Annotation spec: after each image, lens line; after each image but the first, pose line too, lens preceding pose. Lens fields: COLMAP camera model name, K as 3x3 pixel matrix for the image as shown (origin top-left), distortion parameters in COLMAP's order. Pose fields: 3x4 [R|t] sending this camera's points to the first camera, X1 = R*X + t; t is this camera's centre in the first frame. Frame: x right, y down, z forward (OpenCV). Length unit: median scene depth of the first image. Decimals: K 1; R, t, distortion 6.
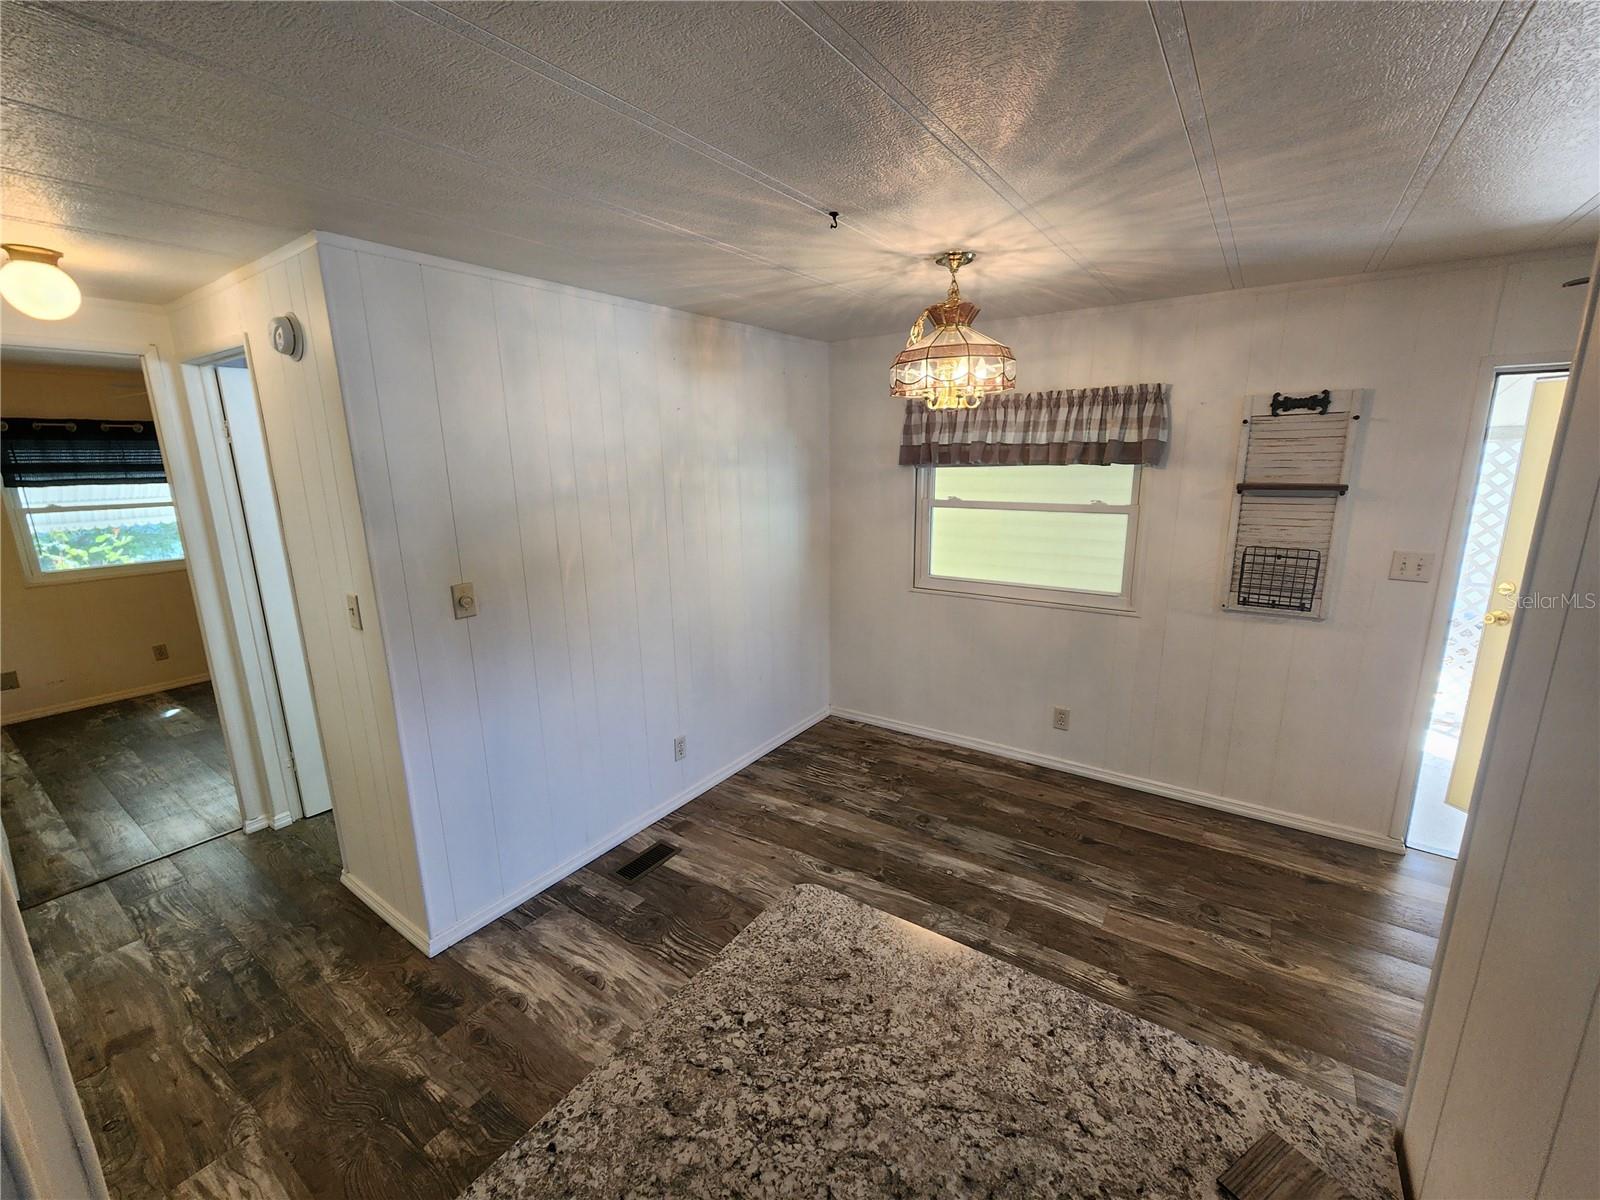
lens RADIAL K [[661.2, 0, 801.3], [0, 661.2, 601.8], [0, 0, 1]] dist [-0.001073, 0.001180]
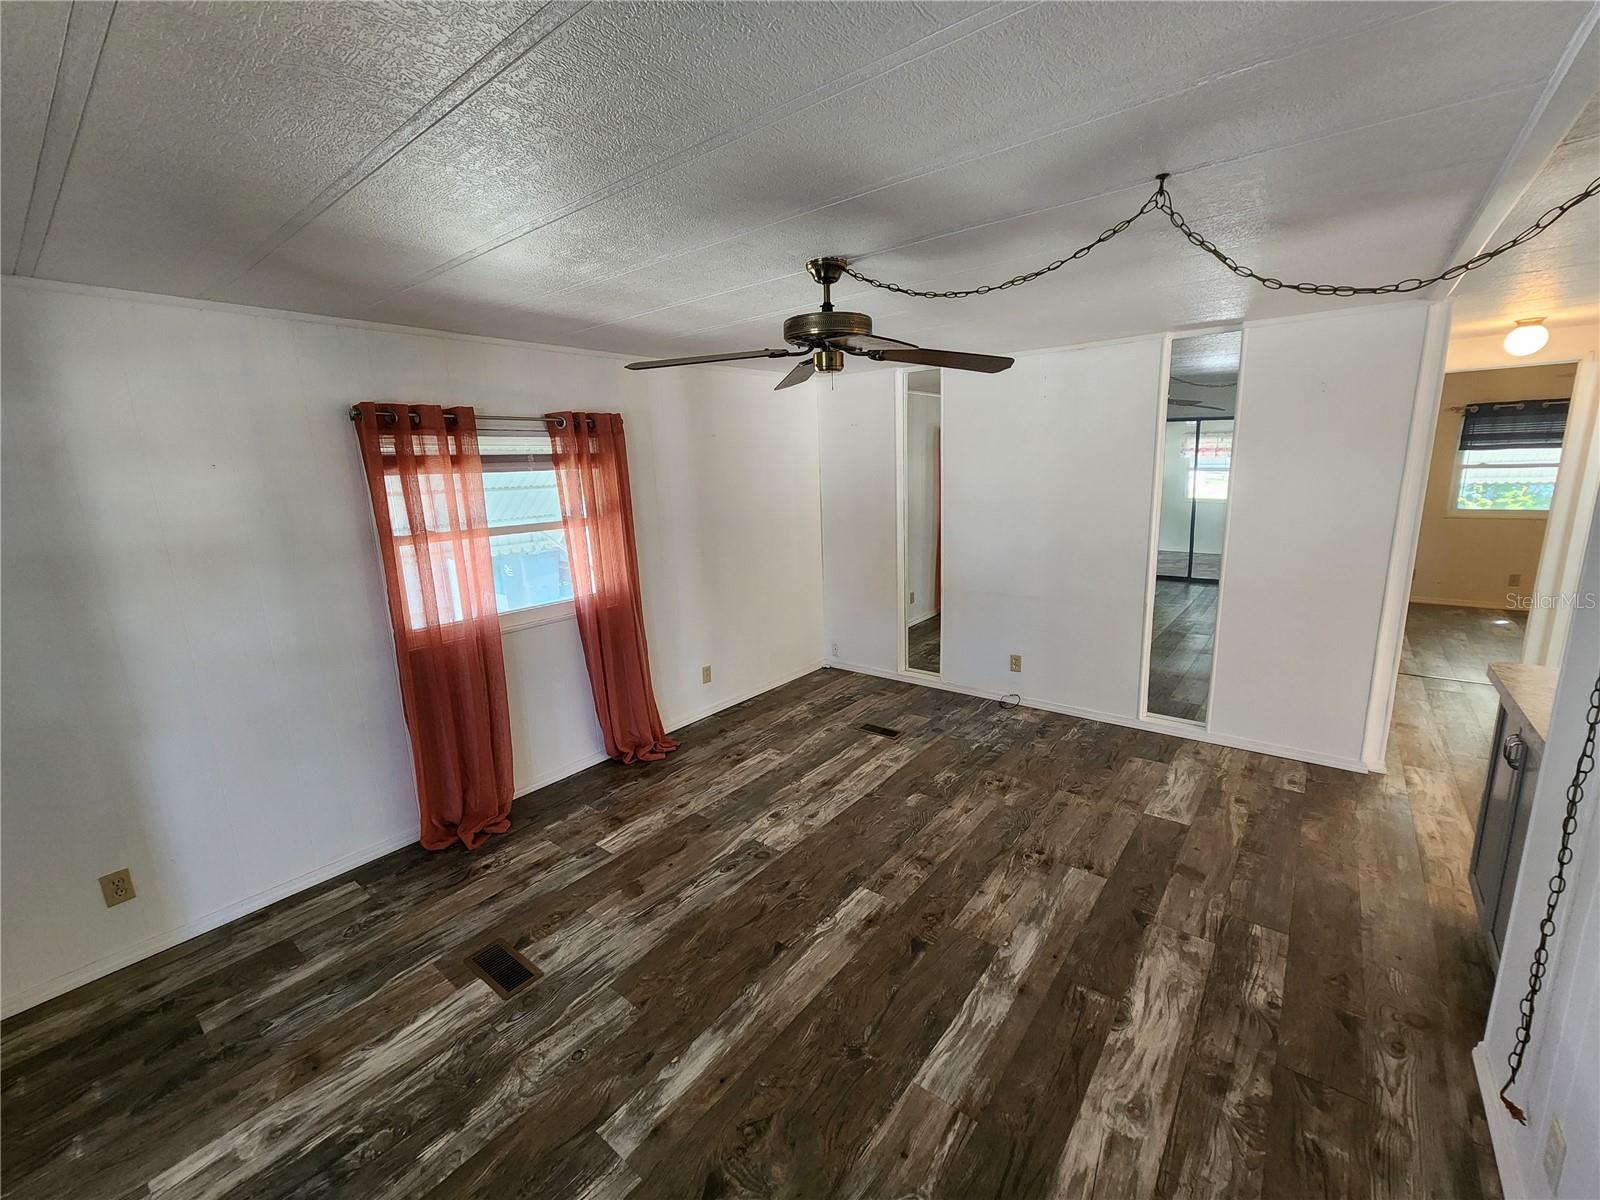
lens RADIAL K [[661.2, 0, 799.6], [0, 661.2, 598.2], [0, 0, 1]] dist [-0.001073, 0.001180]
pose [[-0.064485, 0.218880, -0.973619, 0.735270], [-0.183575, 0.956397, 0.227167, 0.135266], [0.980888, 0.193381, -0.021492, -0.634059]]
